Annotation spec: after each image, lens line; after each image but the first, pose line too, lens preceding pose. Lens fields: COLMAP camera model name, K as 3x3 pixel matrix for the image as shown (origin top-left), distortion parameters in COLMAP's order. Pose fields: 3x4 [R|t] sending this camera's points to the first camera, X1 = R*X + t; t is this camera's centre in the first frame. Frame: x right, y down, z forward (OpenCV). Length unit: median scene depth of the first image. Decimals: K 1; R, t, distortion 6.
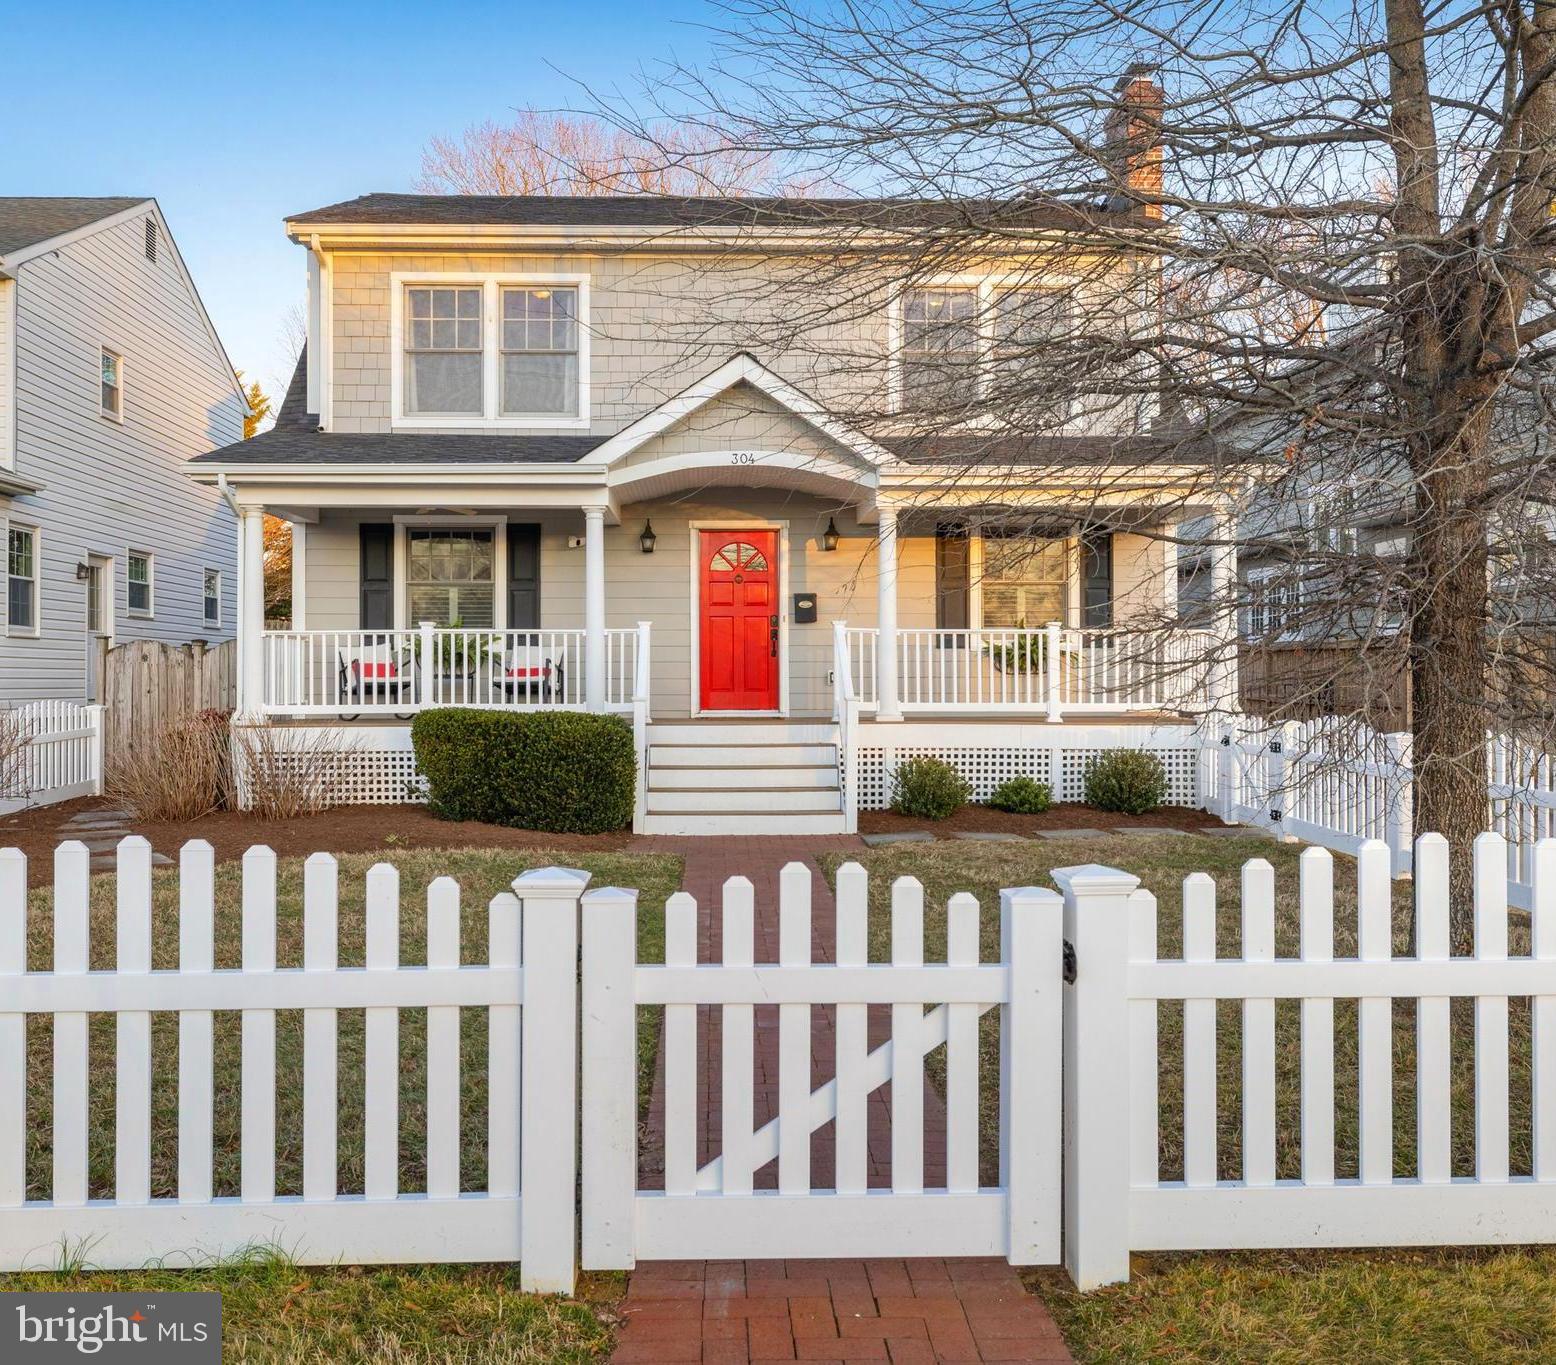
lens RADIAL K [[1398.9, 0, 744.4], [0, 1398.9, 681.5], [0, 0, 1]] dist [-0.005325, 0.000643]
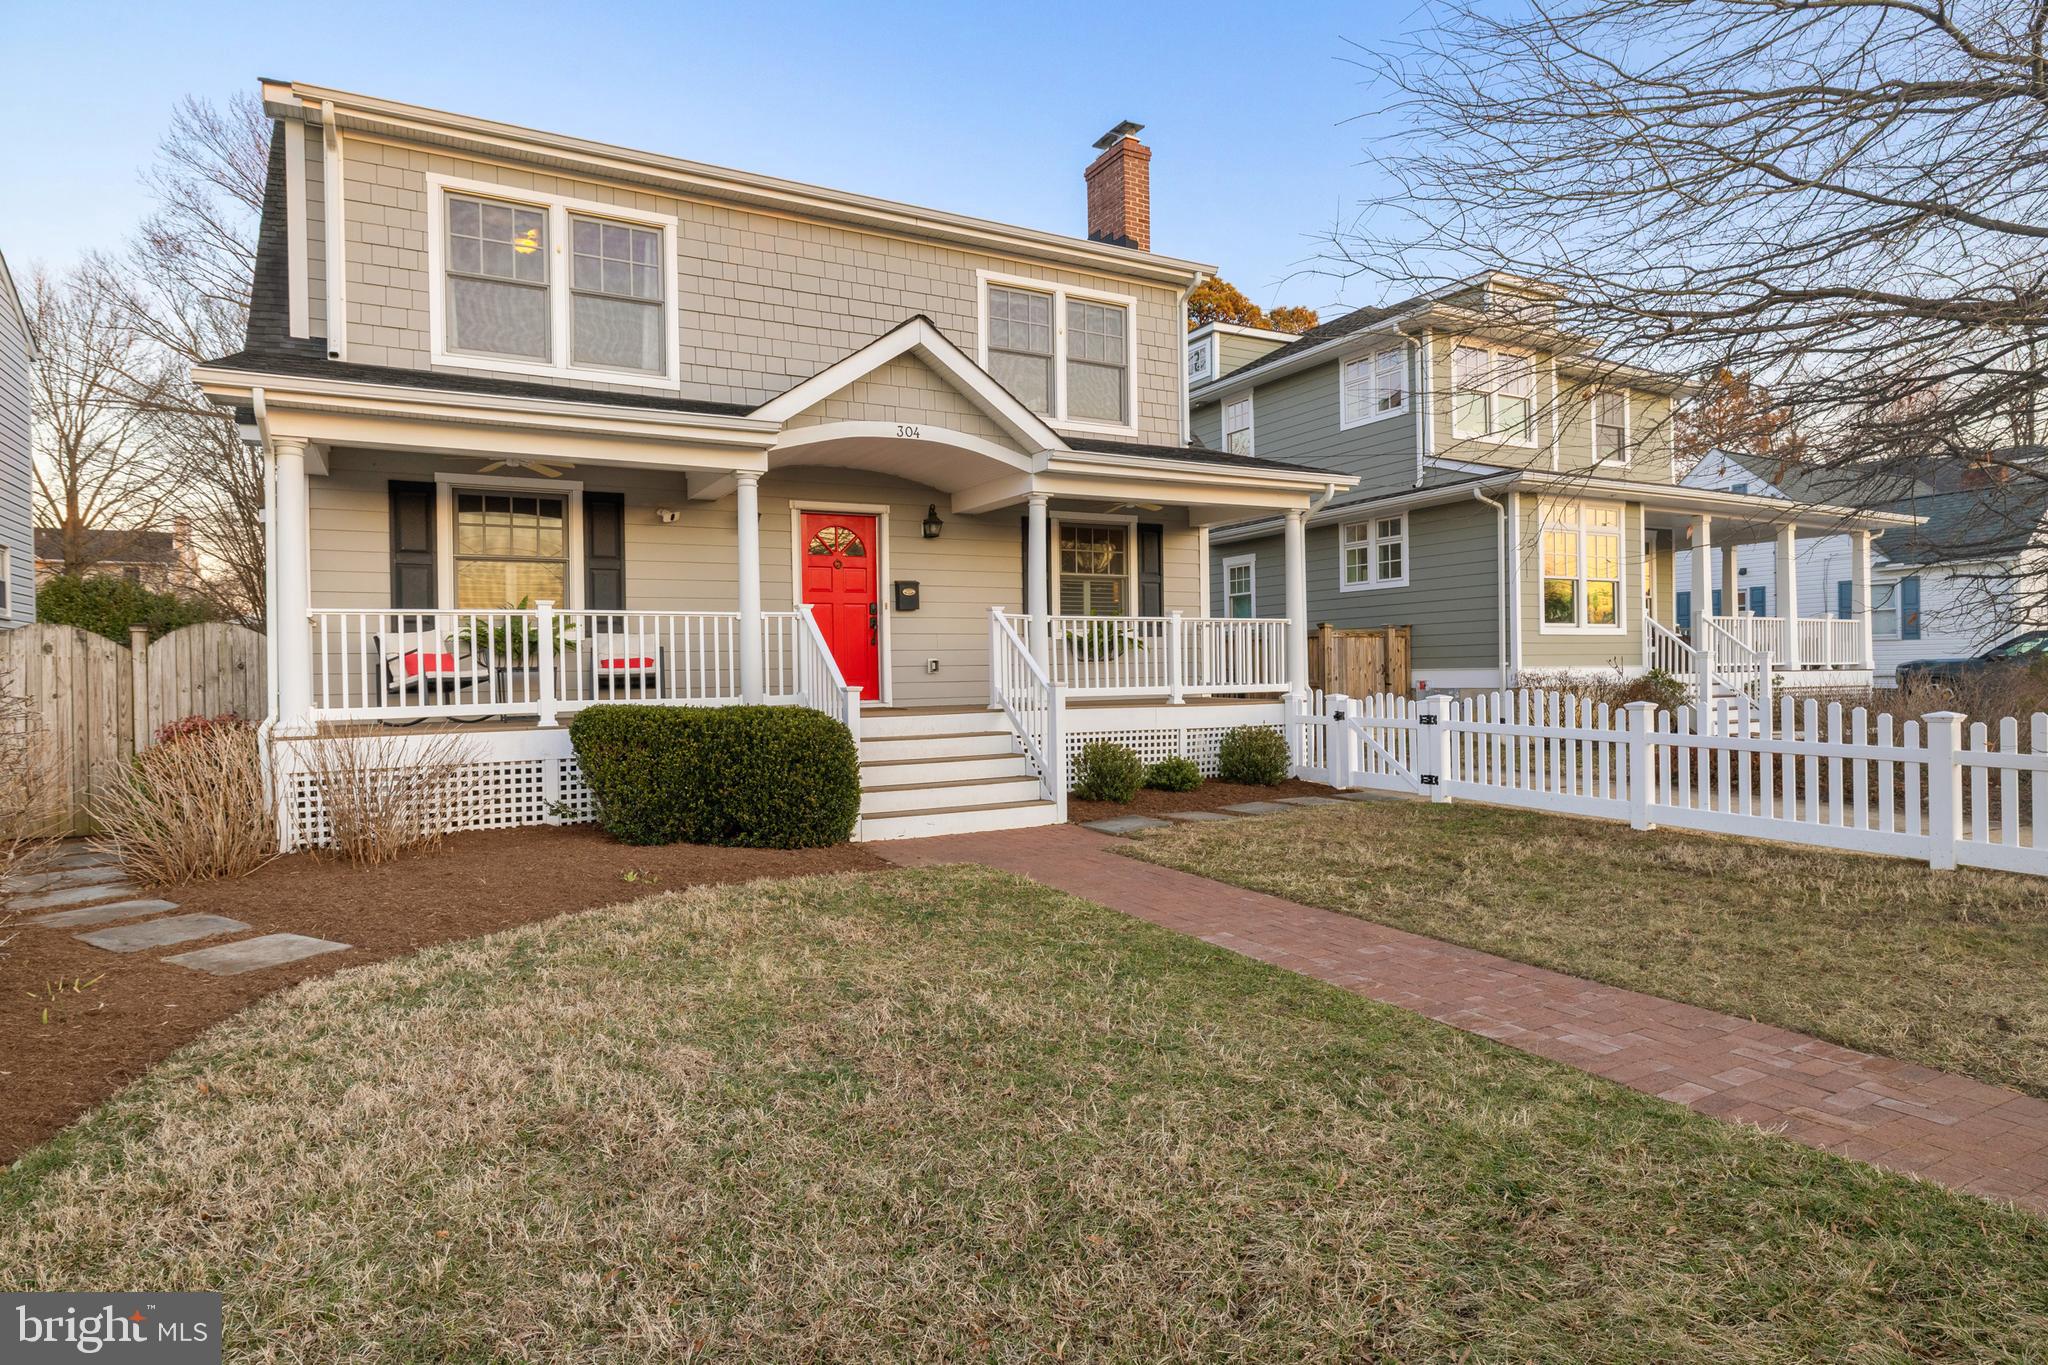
lens RADIAL K [[1125.6, 0, 1024.0], [0, 1125.6, 682.5], [0, 0, 1]] dist [-0.002312, 0.000128]
pose [[0.887033, -0.017673, 0.461368, -0.278934], [0.015729, 0.999844, 0.008058, 0.003903], [-0.461439, 0.000109, 0.887172, 0.289233]]
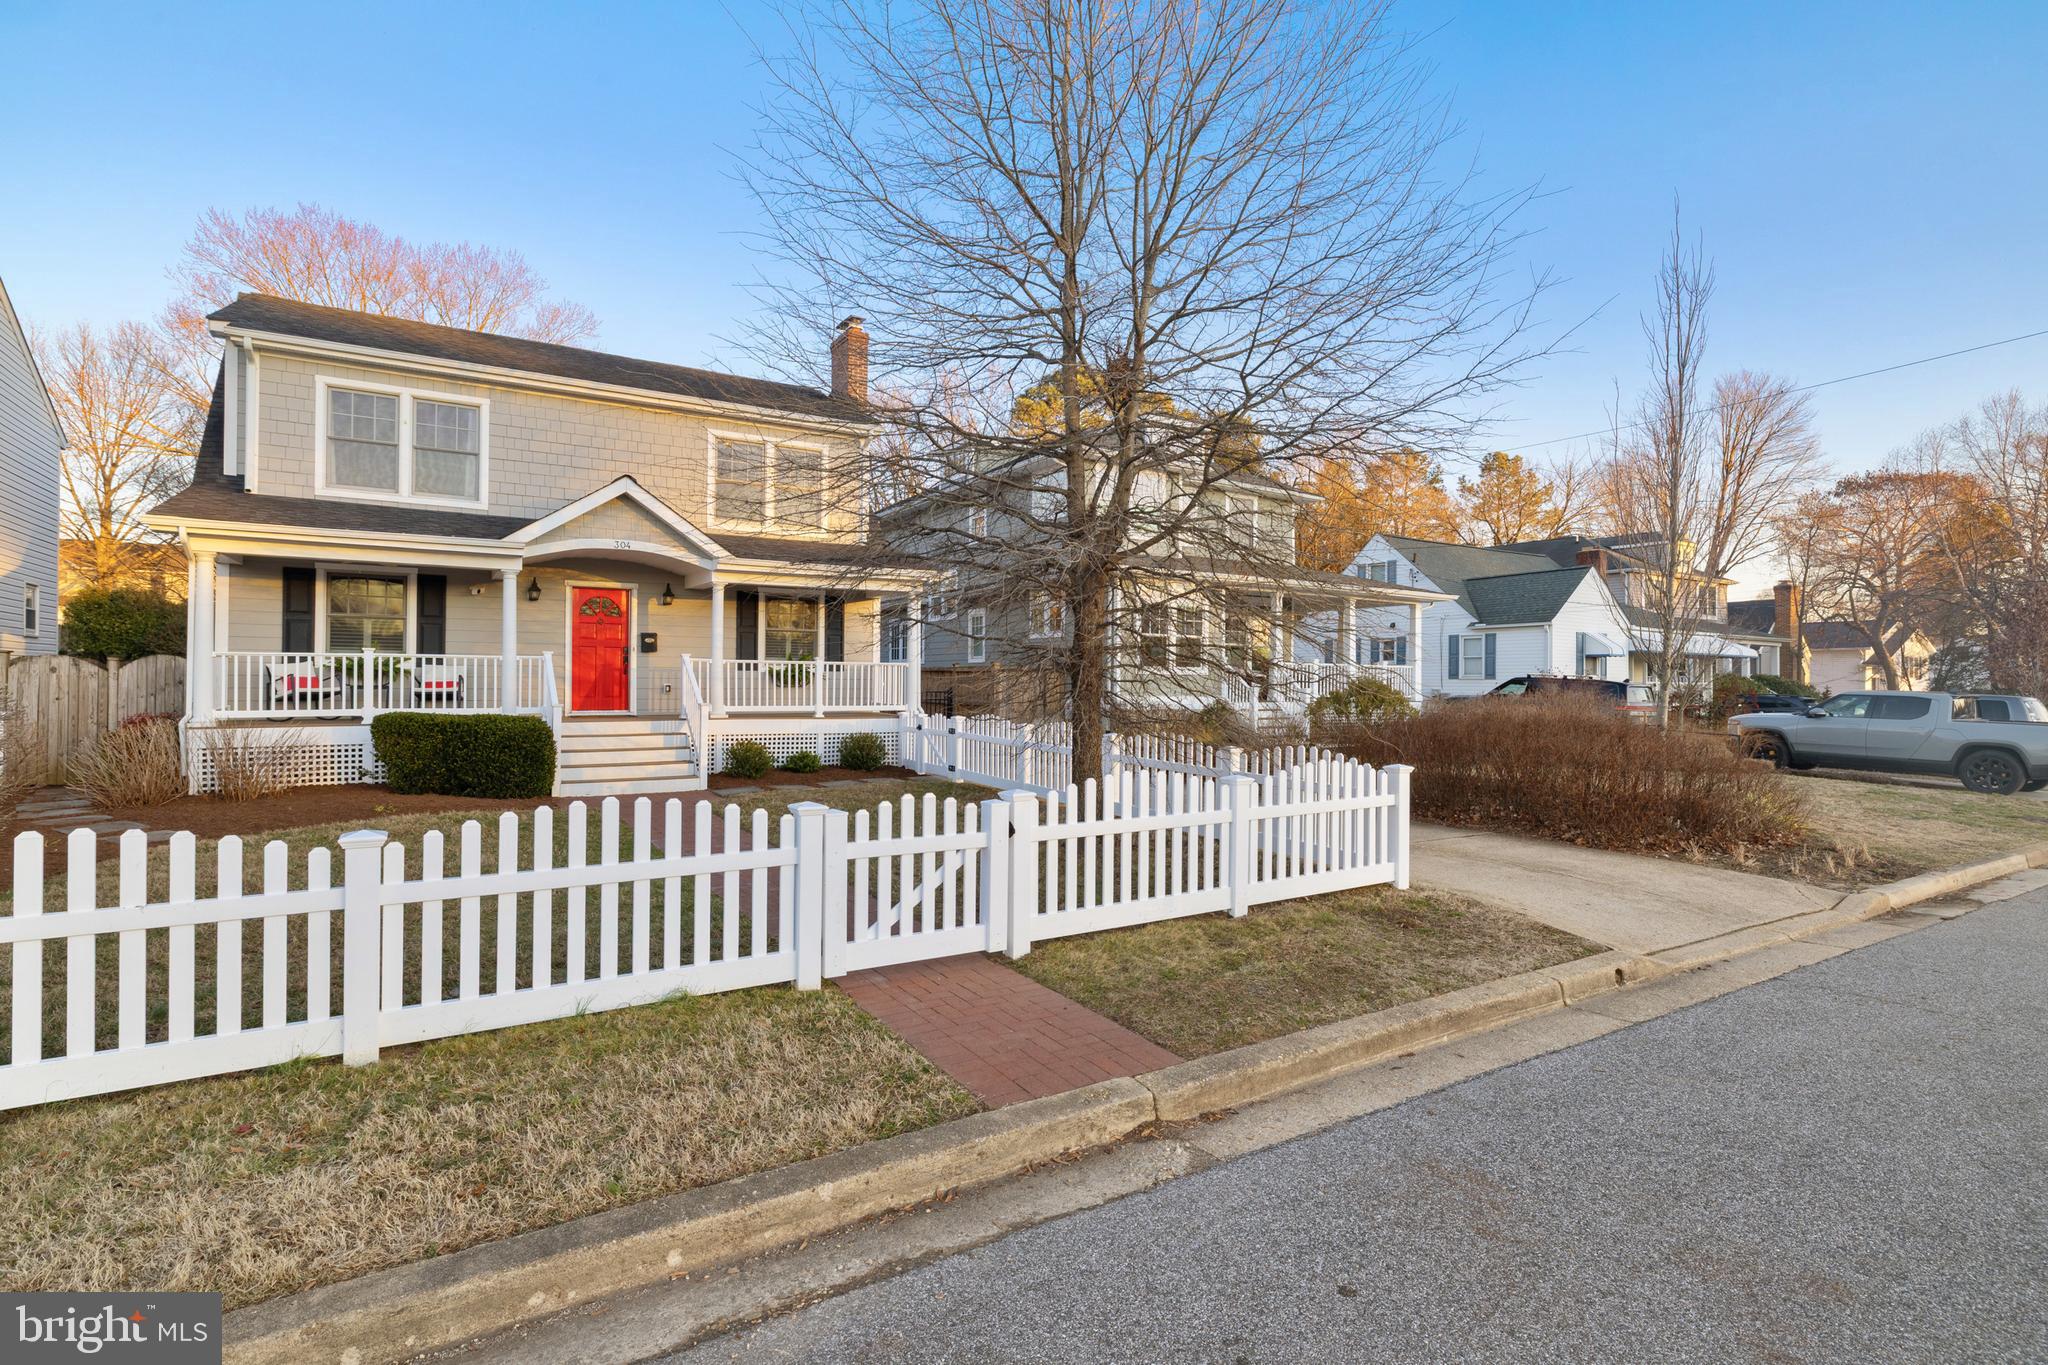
lens RADIAL K [[981.4, 0, 1023.3], [0, 981.4, 676.0], [0, 0, 1]] dist [-0.001253, 0.000342]
pose [[0.864180, 0.010302, 0.503078, -0.155620], [-0.008432, 0.999946, -0.005991, -0.015043], [-0.503113, 0.000936, 0.864220, -0.129816]]
